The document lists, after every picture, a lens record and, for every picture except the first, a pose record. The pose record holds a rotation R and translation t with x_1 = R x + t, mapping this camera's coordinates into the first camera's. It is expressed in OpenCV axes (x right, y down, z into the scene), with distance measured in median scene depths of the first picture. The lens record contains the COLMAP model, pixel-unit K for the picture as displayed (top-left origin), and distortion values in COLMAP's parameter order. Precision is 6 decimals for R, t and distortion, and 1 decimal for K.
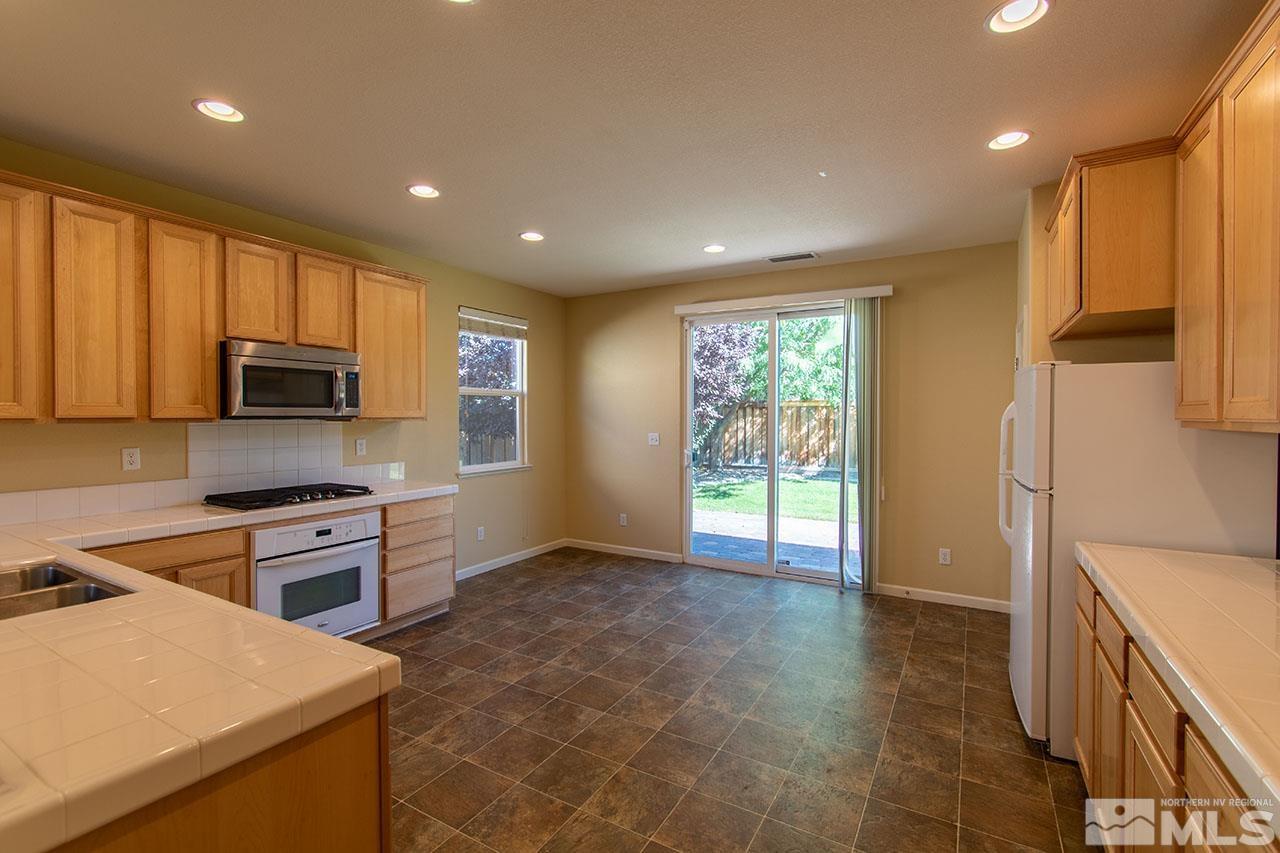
lens RADIAL K [[570.4, 0, 648.2], [0, 570.4, 420.9], [0, 0, 1]] dist [0.004491, -0.002465]
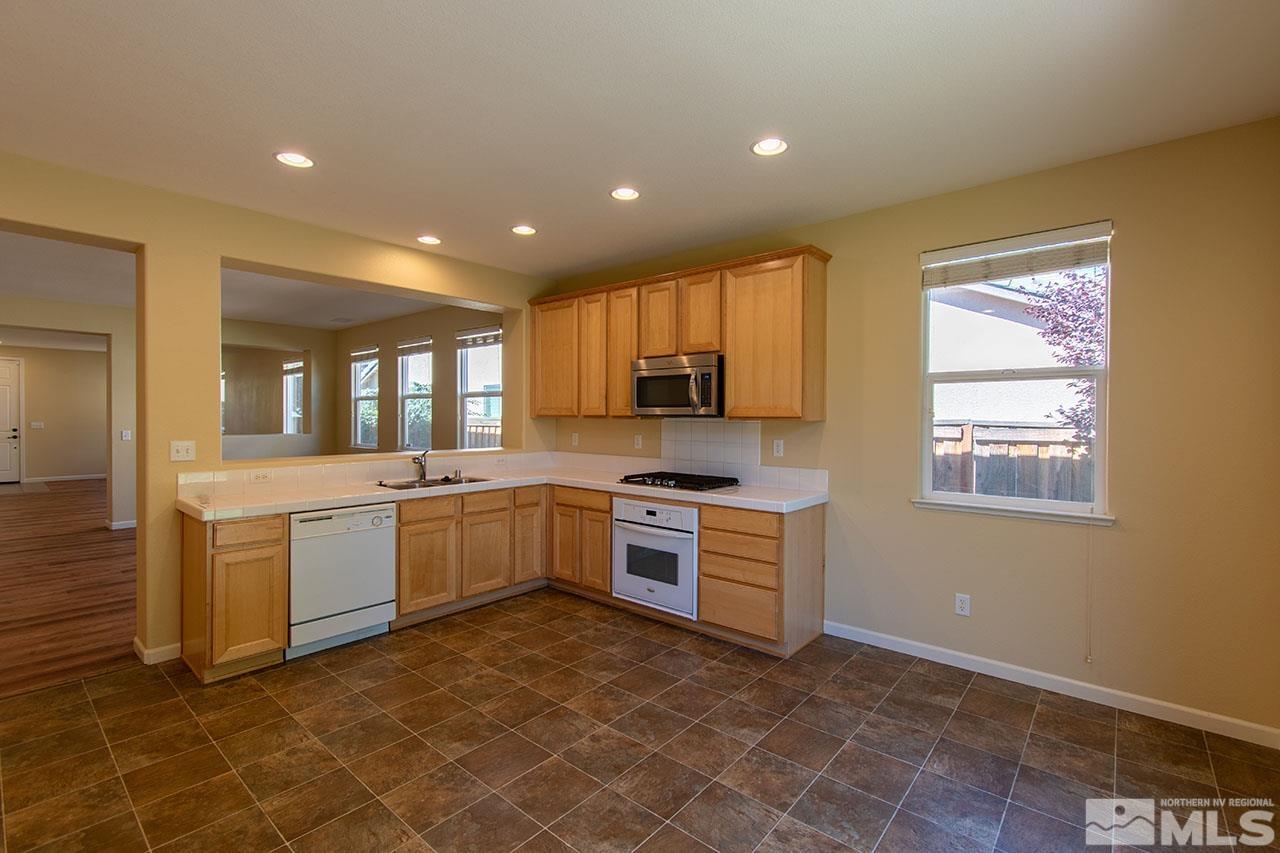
lens RADIAL K [[570.4, 0, 652.4], [0, 570.4, 424.7], [0, 0, 1]] dist [0.004491, -0.002465]
pose [[-0.182685, 0.013934, -0.983073, 0.559134], [-0.013105, 0.999776, 0.016607, -0.006716], [0.983084, 0.015917, -0.182461, 1.150971]]
